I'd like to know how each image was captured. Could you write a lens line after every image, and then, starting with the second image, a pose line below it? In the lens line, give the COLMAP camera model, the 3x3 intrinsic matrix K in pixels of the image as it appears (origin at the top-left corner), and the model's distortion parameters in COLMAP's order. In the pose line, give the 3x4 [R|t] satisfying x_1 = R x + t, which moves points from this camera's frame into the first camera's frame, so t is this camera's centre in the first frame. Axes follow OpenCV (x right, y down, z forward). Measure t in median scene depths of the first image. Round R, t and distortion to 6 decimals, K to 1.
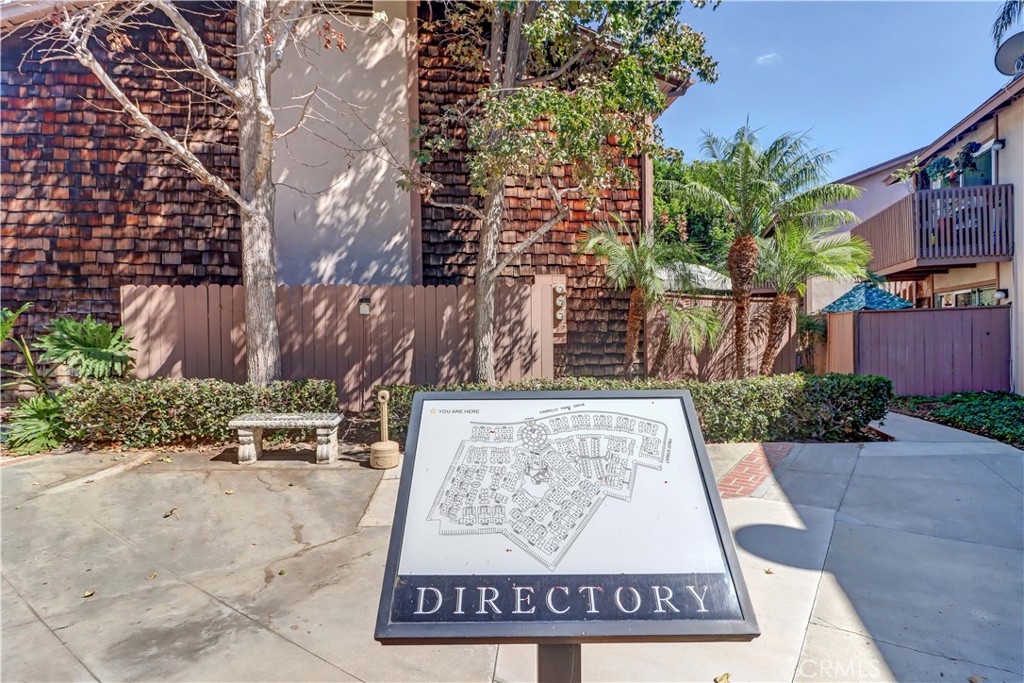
lens RADIAL K [[569.3, 0, 514.3], [0, 569.3, 330.7], [0, 0, 1]] dist [0.005312, -0.000513]
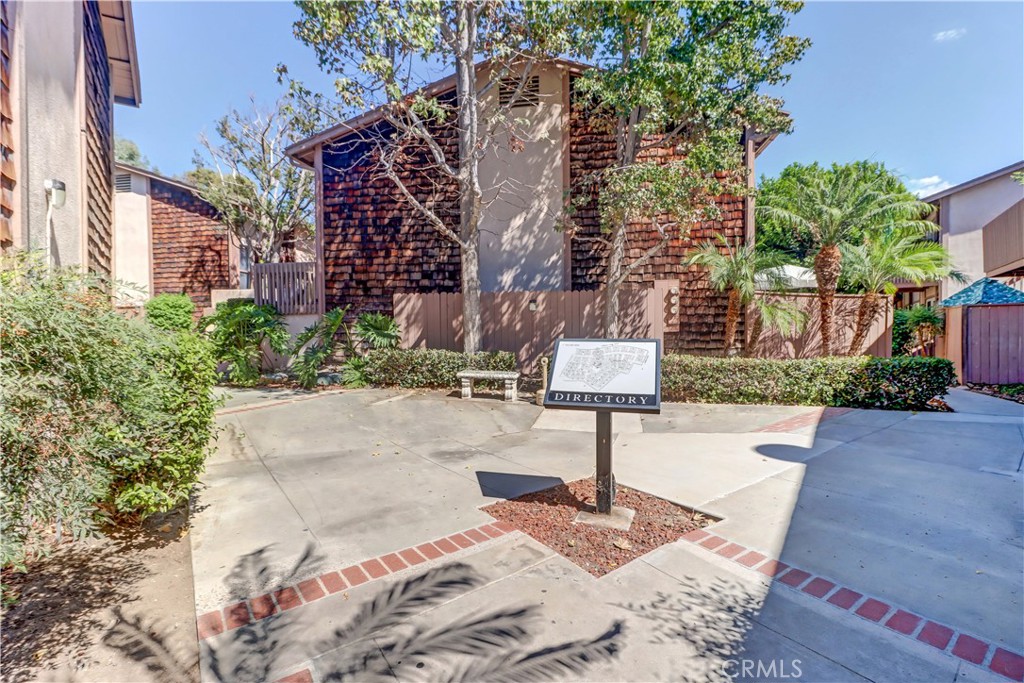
lens RADIAL K [[476.3, 0, 512.0], [0, 476.3, 341.5], [0, 0, 1]] dist [0.019351, -0.014192]
pose [[0.957535, 0.014452, -0.287955, 0.047794], [-0.003568, 0.999260, 0.038286, 0.005333], [0.288295, -0.035633, 0.956878, -0.215950]]
